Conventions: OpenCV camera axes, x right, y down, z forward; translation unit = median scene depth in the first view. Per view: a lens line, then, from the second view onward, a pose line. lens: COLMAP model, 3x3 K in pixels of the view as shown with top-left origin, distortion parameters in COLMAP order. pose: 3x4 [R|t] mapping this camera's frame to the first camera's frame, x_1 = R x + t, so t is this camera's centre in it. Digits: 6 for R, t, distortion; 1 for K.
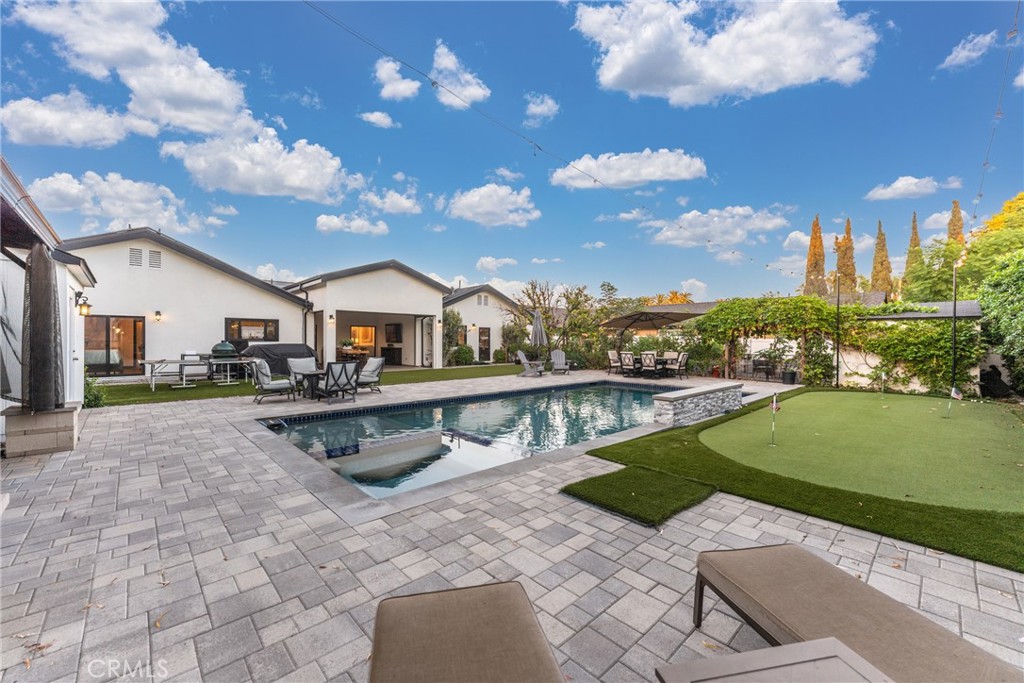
lens RADIAL K [[408.8, 0, 511.0], [0, 408.8, 340.2], [0, 0, 1]] dist [-0.000620, -0.000622]
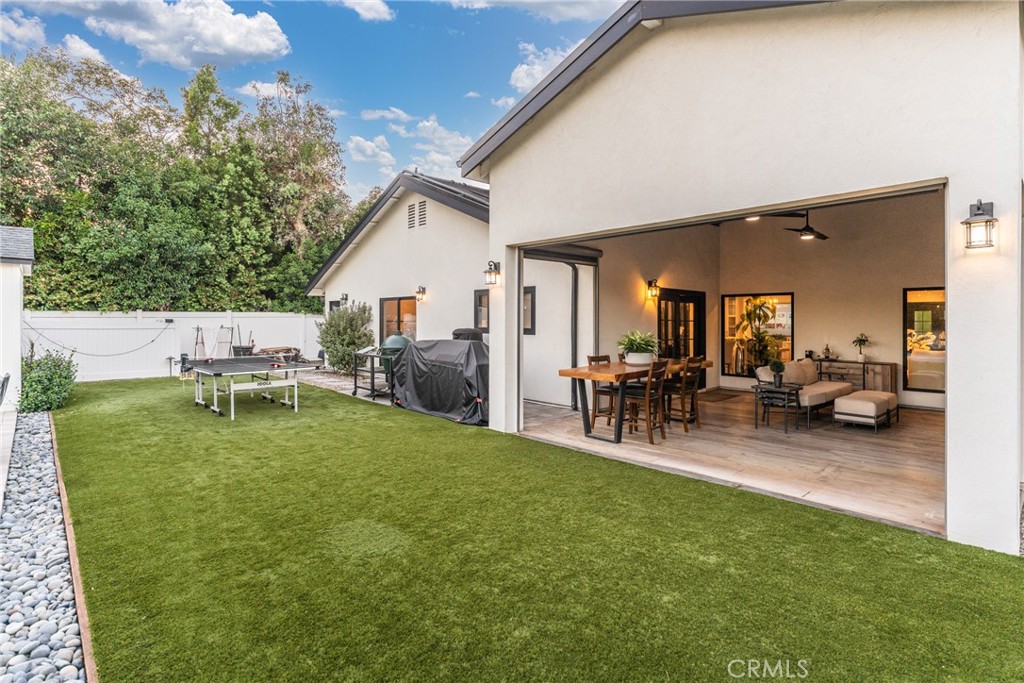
lens RADIAL K [[502.0, 0, 512.4], [0, 502.0, 330.4], [0, 0, 1]] dist [-0.002641, -0.000233]
pose [[-0.003600, 0.009691, -0.999947, -0.011643], [-0.007770, 0.999923, 0.009719, -0.007870], [0.999963, 0.007804, -0.003524, 1.201564]]
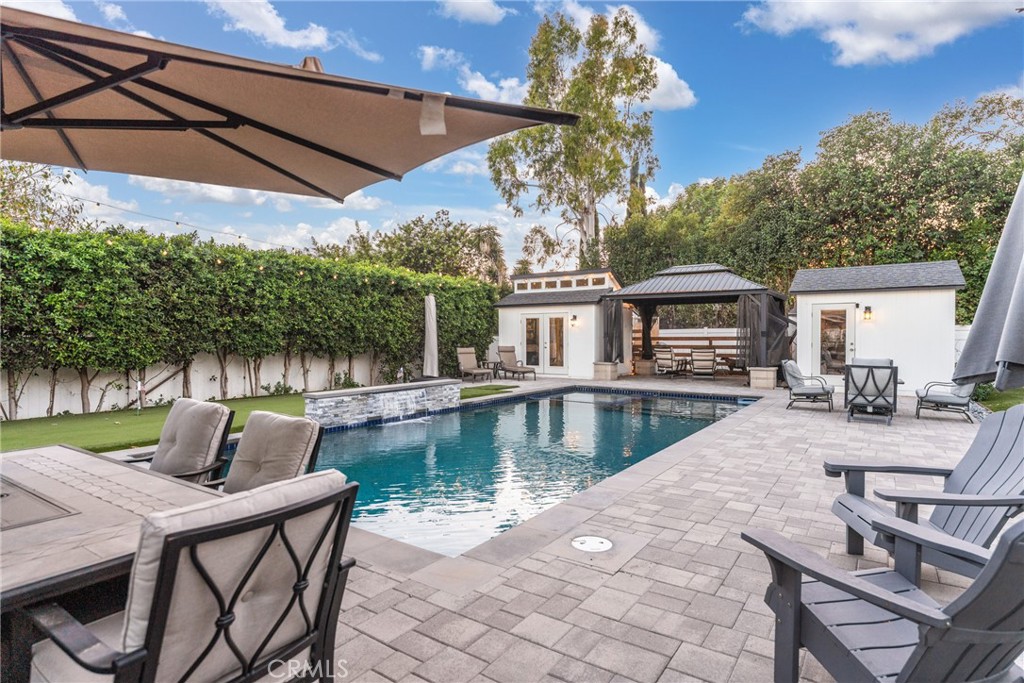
lens RADIAL K [[537.3, 0, 511.3], [0, 537.3, 341.9], [0, 0, 1]] dist [0.002635, 0.000350]
pose [[-0.978592, -0.004374, -0.205761, 0.260754], [-0.006937, 0.999907, 0.011736, 0.001583], [0.205691, 0.012912, -0.978532, 1.308418]]
